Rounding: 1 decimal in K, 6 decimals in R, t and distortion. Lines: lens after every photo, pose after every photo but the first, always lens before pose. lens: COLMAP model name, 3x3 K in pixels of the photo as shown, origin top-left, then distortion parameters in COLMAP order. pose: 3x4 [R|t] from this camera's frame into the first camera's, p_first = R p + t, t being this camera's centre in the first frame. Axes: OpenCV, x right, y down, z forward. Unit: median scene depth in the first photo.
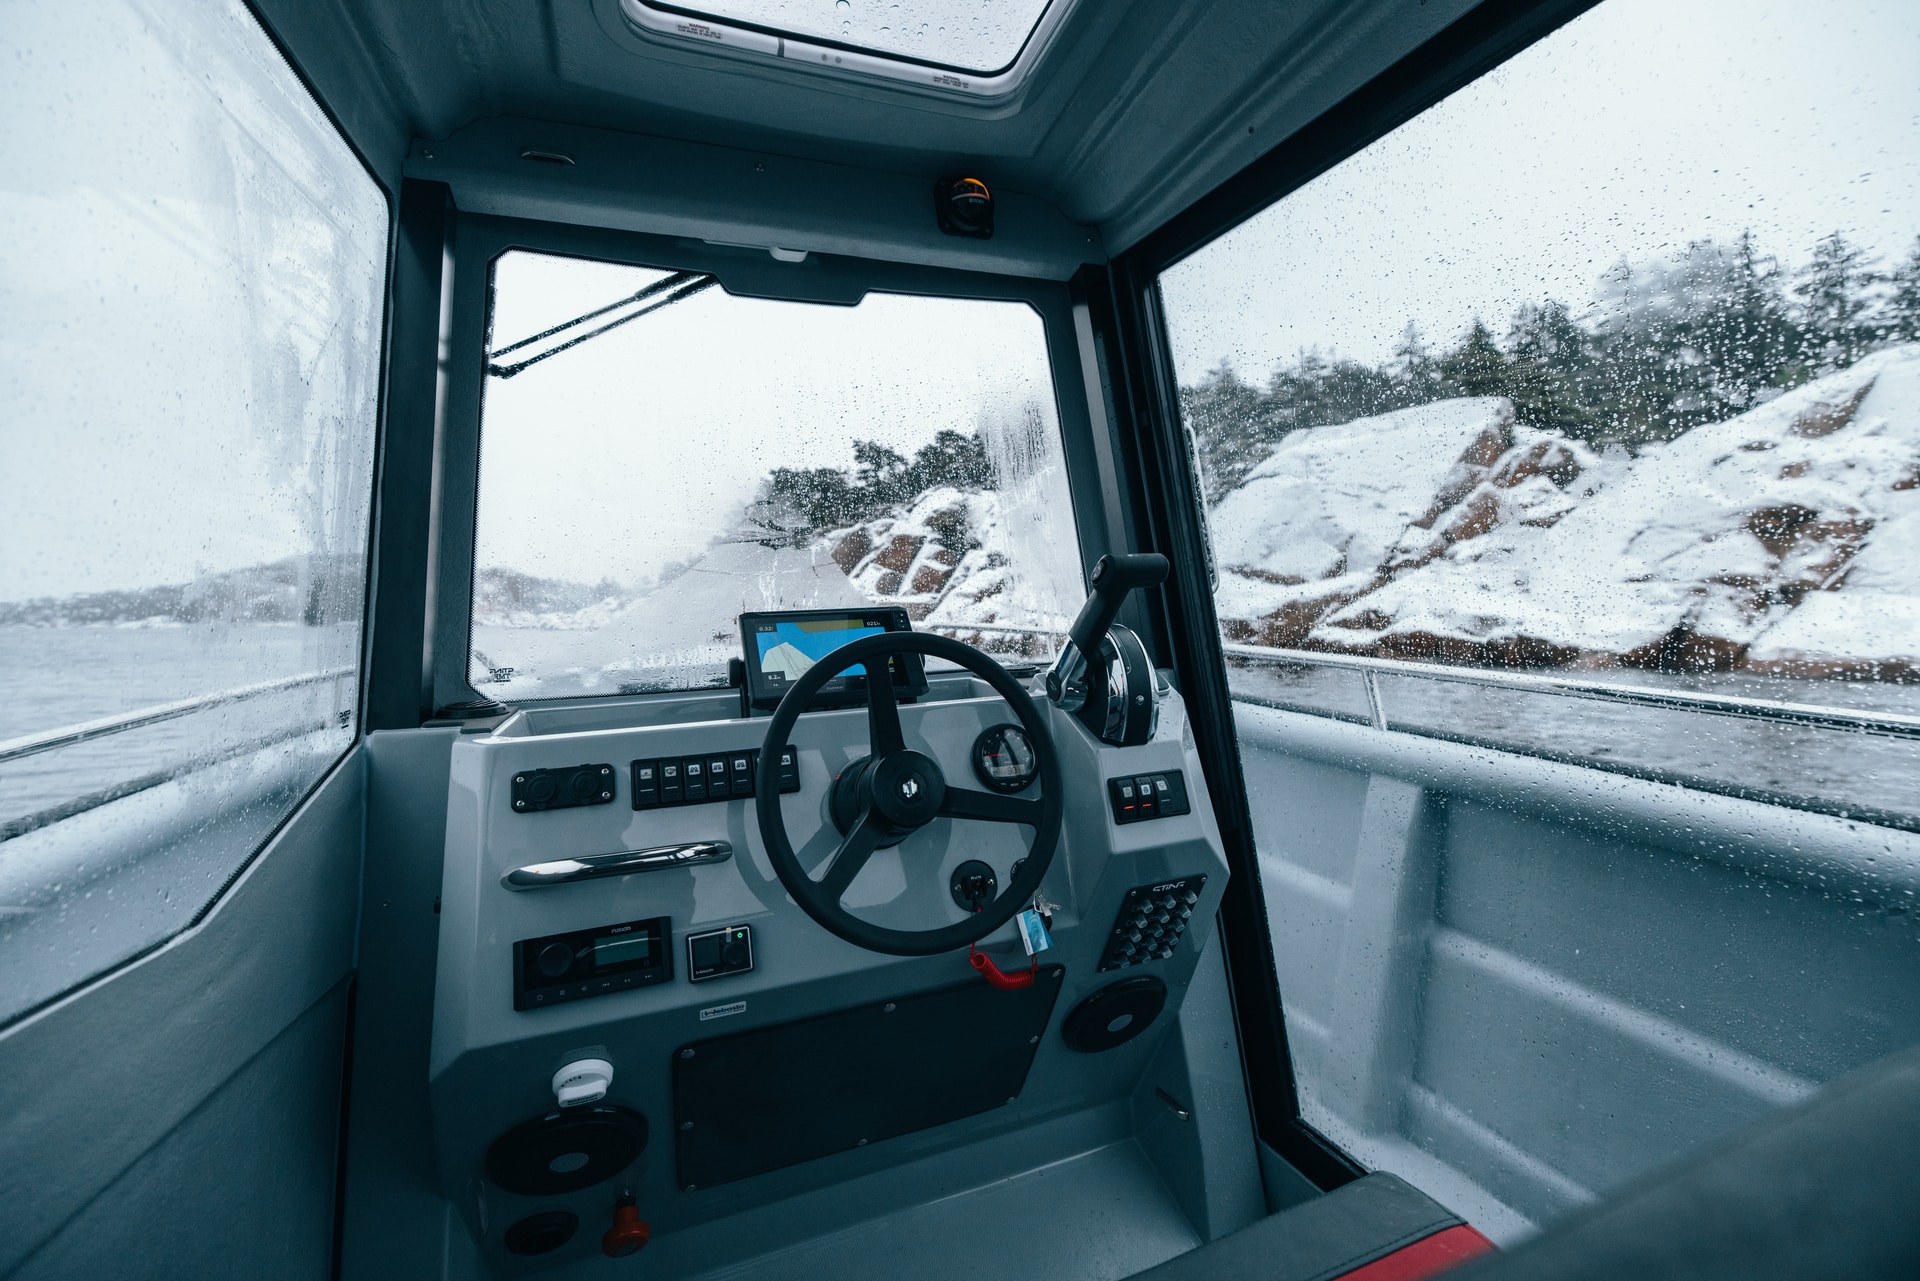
lens RADIAL K [[792.0, 0, 953.5], [0, 792.0, 626.6], [0, 0, 1]] dist [-0.005069, 0.000105]
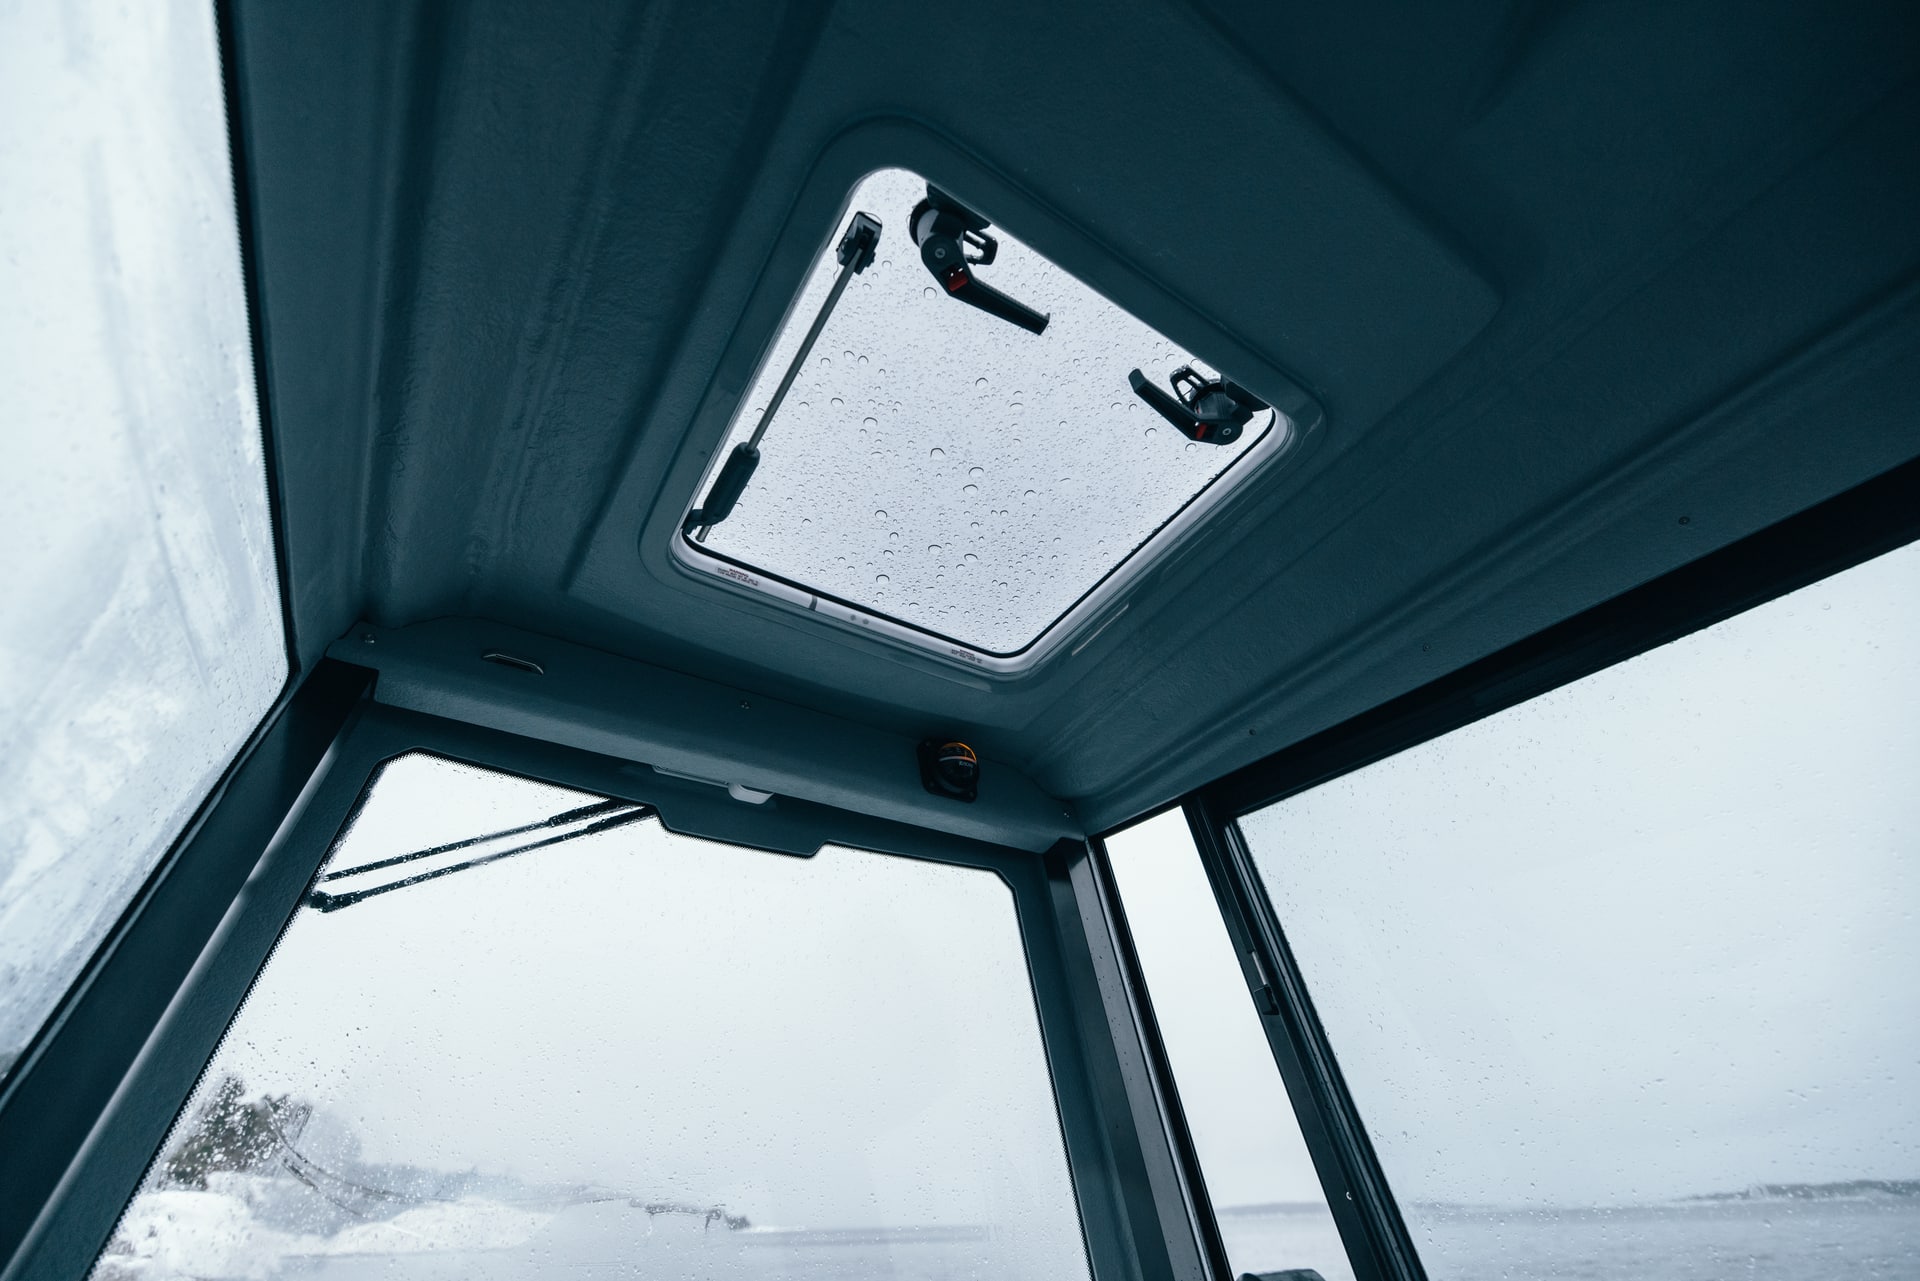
lens RADIAL K [[792.0, 0, 953.5], [0, 792.0, 626.6], [0, 0, 1]] dist [-0.005069, 0.000105]
pose [[0.976276, 0.141417, 0.163968, -0.184957], [-0.007835, 0.779836, -0.625935, -0.081623], [-0.216386, 0.609801, 0.762443, 0.201273]]
